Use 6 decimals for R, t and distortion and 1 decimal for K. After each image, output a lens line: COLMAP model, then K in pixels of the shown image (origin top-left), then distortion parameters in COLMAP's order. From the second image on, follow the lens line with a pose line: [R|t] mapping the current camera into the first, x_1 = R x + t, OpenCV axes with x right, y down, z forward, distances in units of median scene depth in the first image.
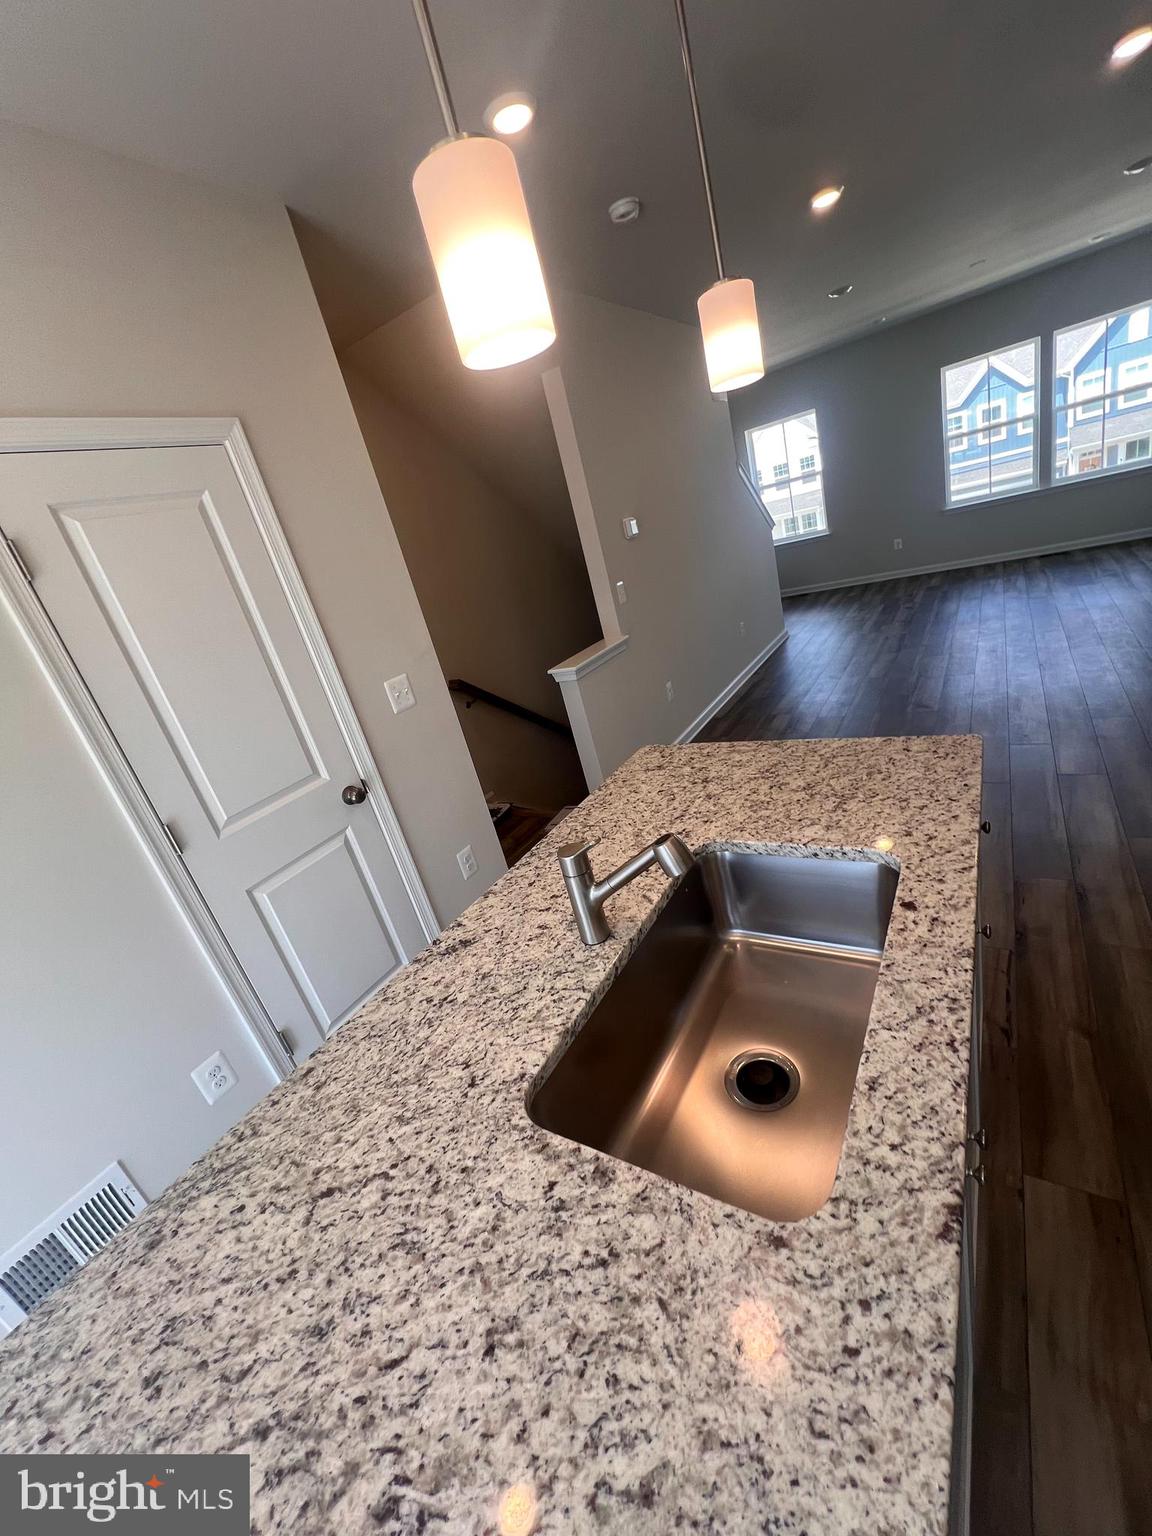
lens RADIAL K [[615.2, 0, 575.6], [0, 615.2, 766.9], [0, 0, 1]] dist [-0.000727, 0.000263]
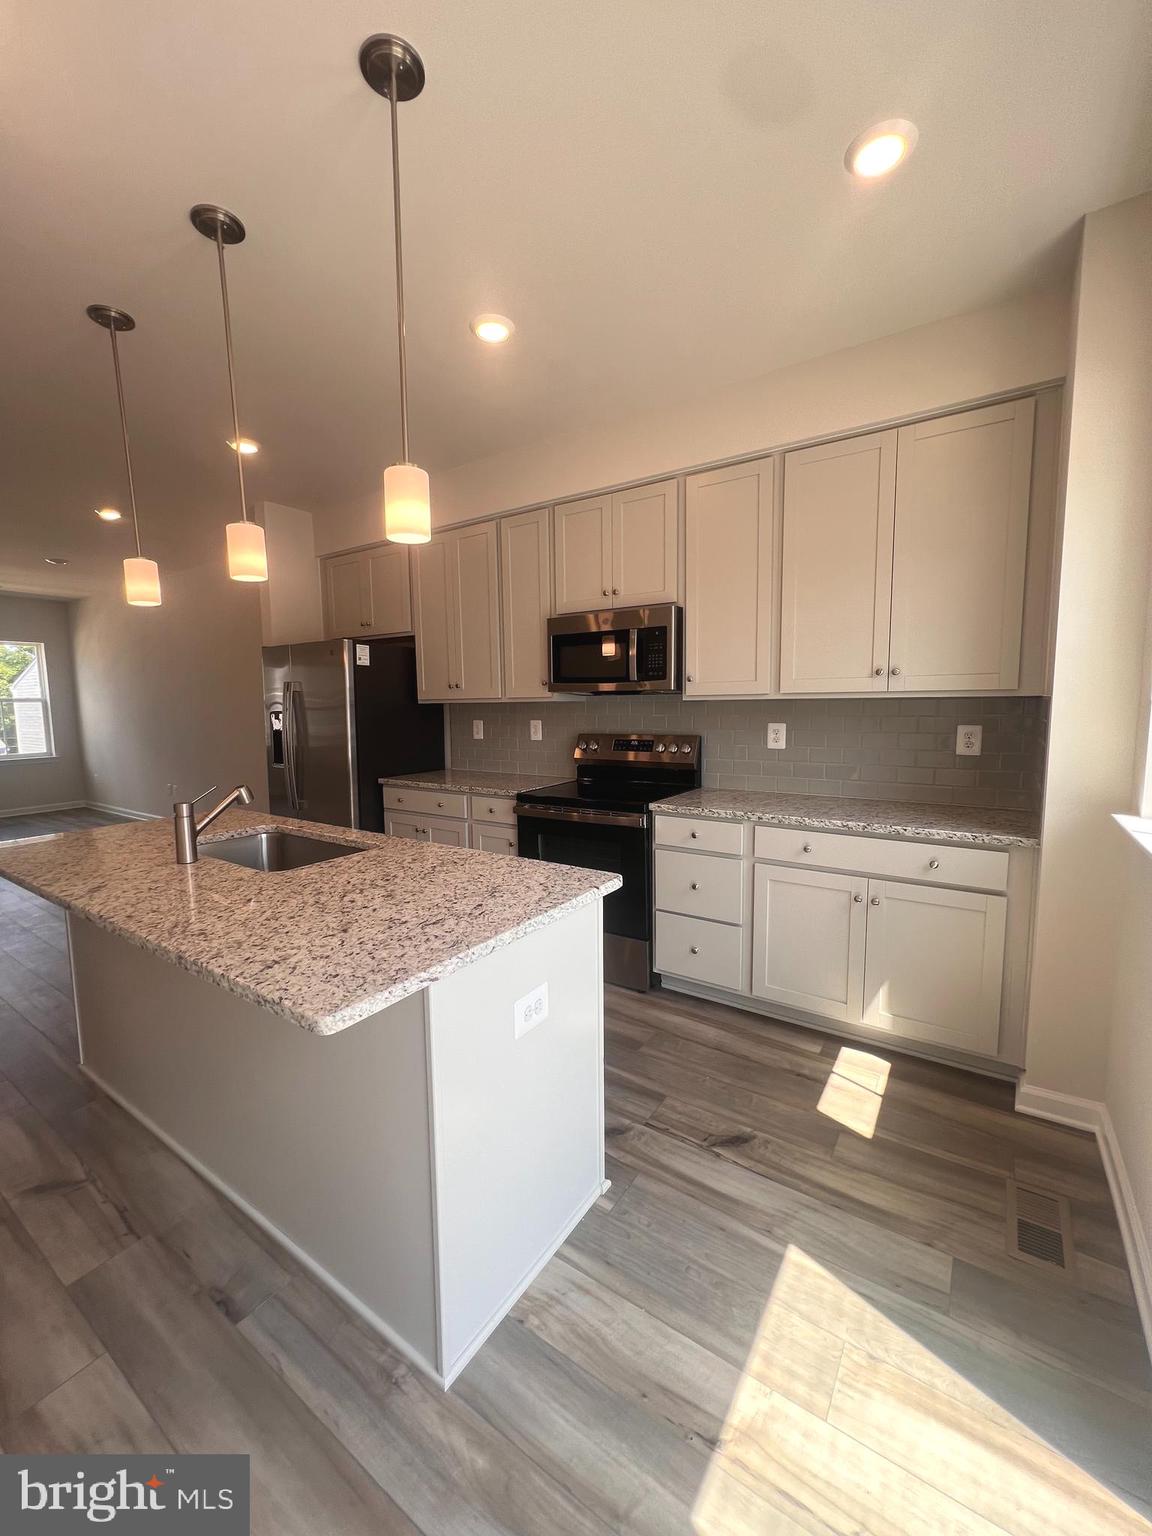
lens RADIAL K [[615.2, 0, 580.8], [0, 615.2, 770.3], [0, 0, 1]] dist [-0.000727, 0.000263]
pose [[0.041741, 0.134975, 0.989969, -2.599351], [0.358766, 0.922727, -0.140934, 1.068966], [-0.932494, 0.361050, -0.009909, -0.120021]]
